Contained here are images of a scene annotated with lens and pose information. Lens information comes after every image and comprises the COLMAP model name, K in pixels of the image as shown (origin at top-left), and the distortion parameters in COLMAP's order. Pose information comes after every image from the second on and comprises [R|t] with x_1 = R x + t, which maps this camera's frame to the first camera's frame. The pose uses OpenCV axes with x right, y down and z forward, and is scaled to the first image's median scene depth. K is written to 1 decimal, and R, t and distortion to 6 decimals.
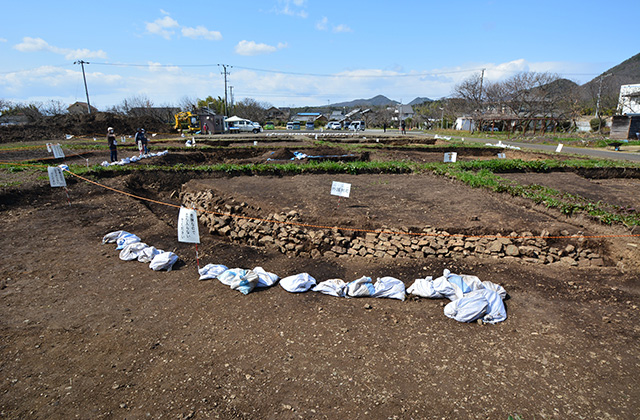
lens RADIAL K [[357.0, 0, 320.0], [0, 357.0, 210.0], [0, 0, 1]] dist [-0.022821, 0.000494]
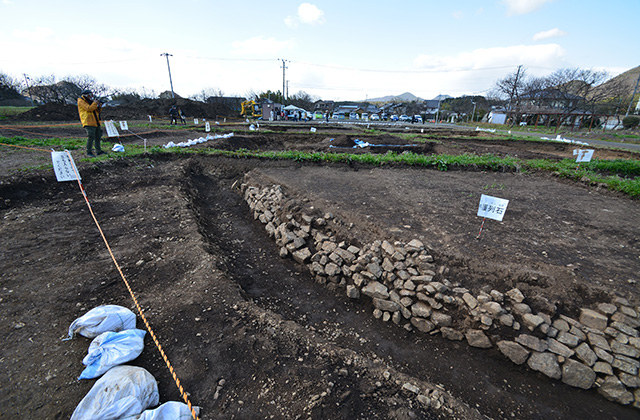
lens RADIAL K [[280.8, 0, 317.3], [0, 280.8, 213.5], [0, 0, 1]] dist [0.016875, -0.016943]
pose [[0.991216, 0.068446, -0.113161, -0.119582], [-0.056868, 0.993101, 0.102553, -0.052606], [0.119400, -0.095217, 0.988270, 0.310523]]
